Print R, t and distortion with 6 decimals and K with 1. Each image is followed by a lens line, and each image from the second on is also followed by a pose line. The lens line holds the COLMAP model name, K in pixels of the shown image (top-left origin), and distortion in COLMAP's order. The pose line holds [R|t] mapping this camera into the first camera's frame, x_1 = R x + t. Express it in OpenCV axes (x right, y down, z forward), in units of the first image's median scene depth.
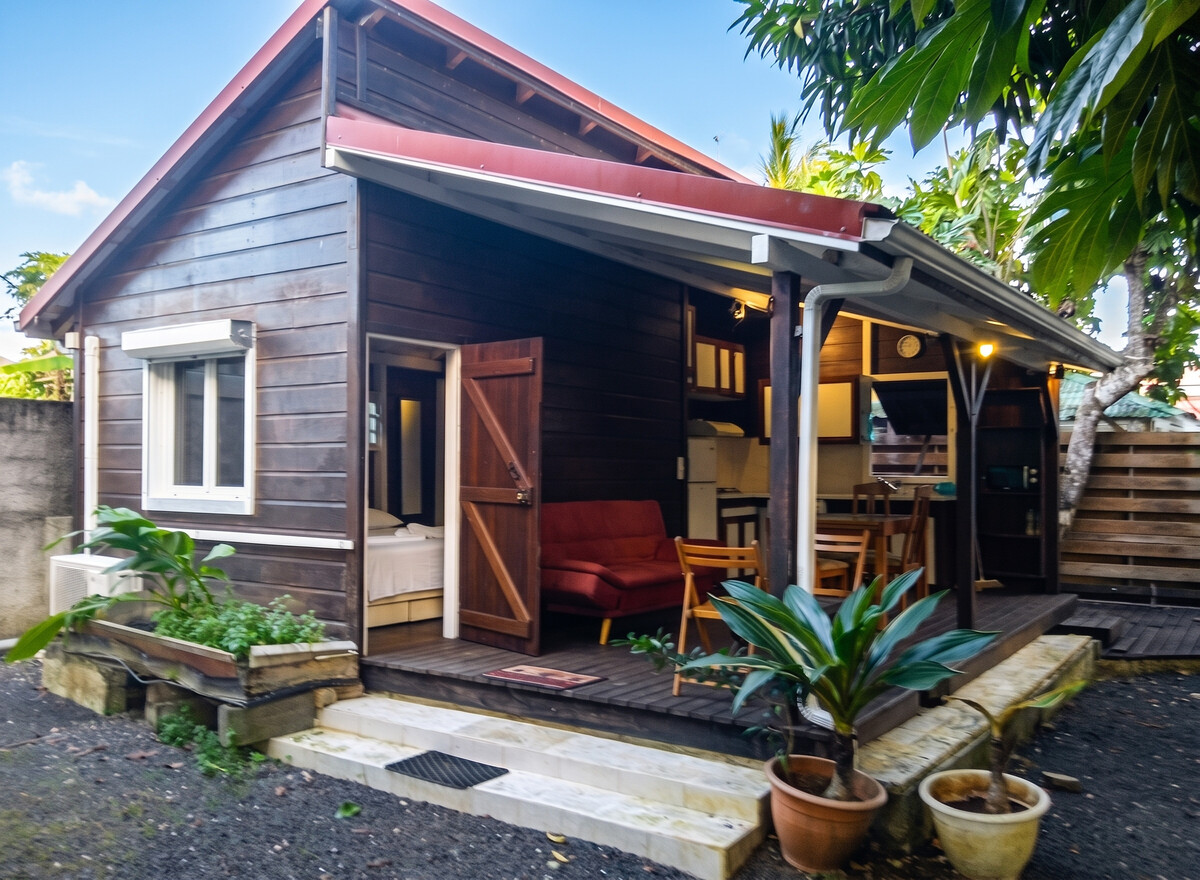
lens RADIAL K [[1014.0, 0, 600.0], [0, 1014.0, 440.0], [0, 0, 1]] dist [0.105323, -0.194391]
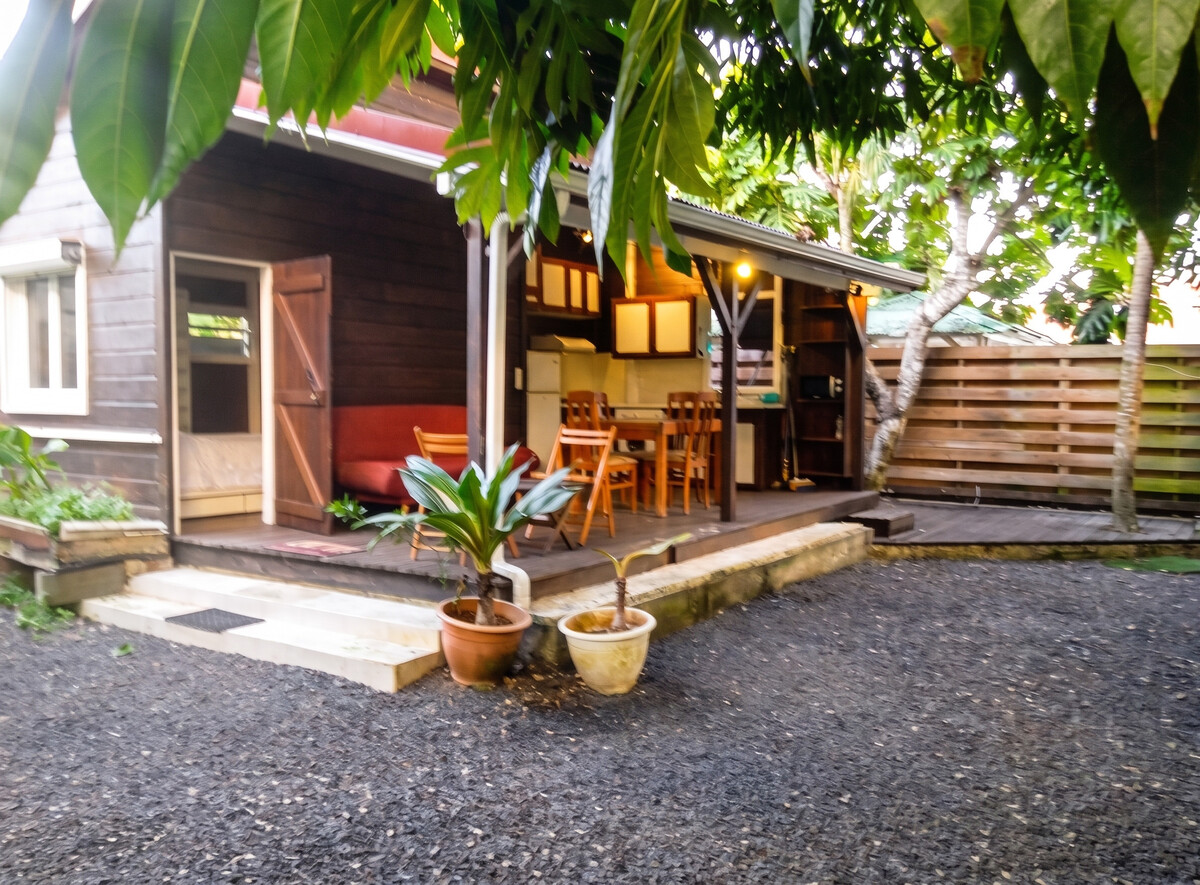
lens RADIAL K [[1014.0, 0, 600.0], [0, 1014.0, 442.5], [0, 0, 1]] dist [0.105323, -0.194391]
pose [[0.999952, -0.001875, 0.009589, 0.228403], [0.001147, 0.997153, 0.075392, 0.019888], [-0.009703, -0.075378, 0.997108, -0.145015]]
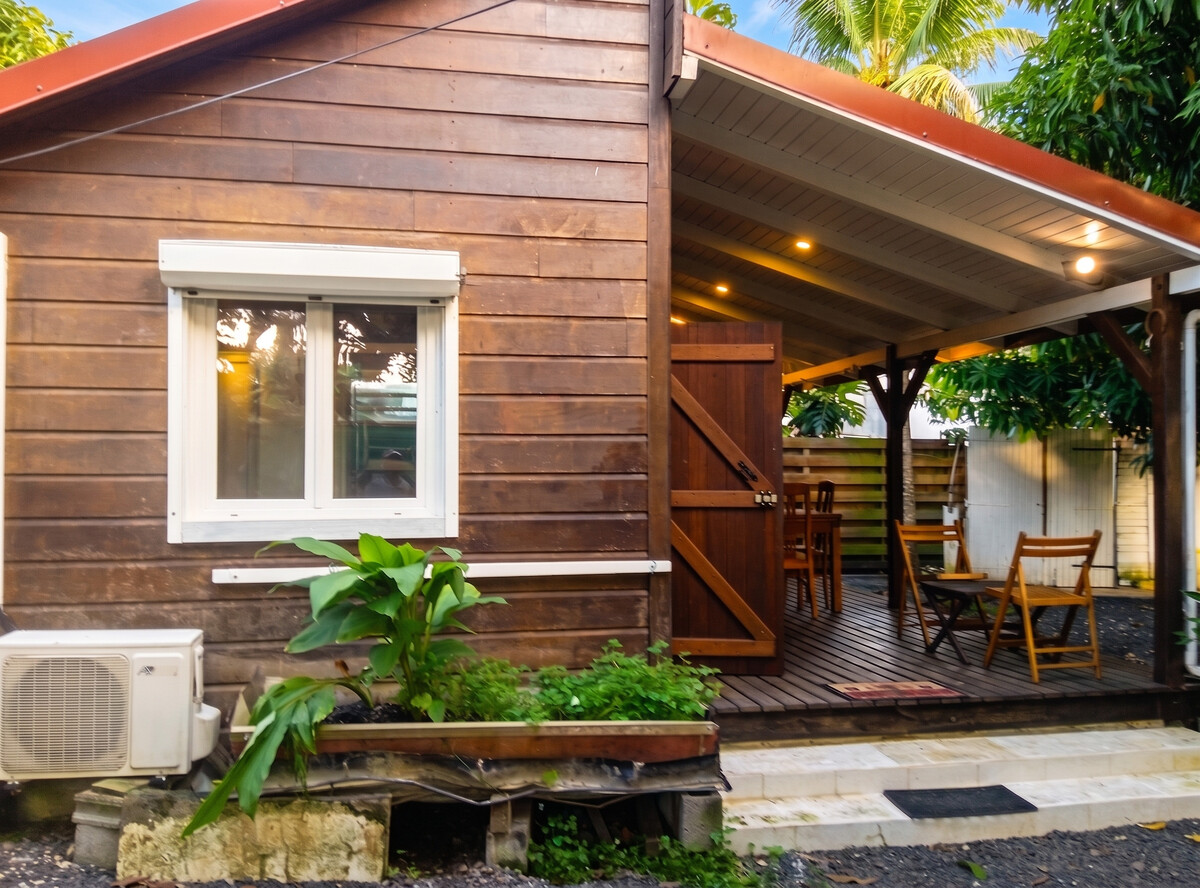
lens RADIAL K [[1005.5, 0, 600.0], [0, 1005.5, 444.0], [0, 0, 1]] dist [0.061699, -0.099854]
pose [[0.698490, 0.010723, 0.715539, -0.812858], [-0.011055, 0.999930, -0.004194, 0.012755], [-0.715534, -0.004981, 0.698560, 0.487952]]
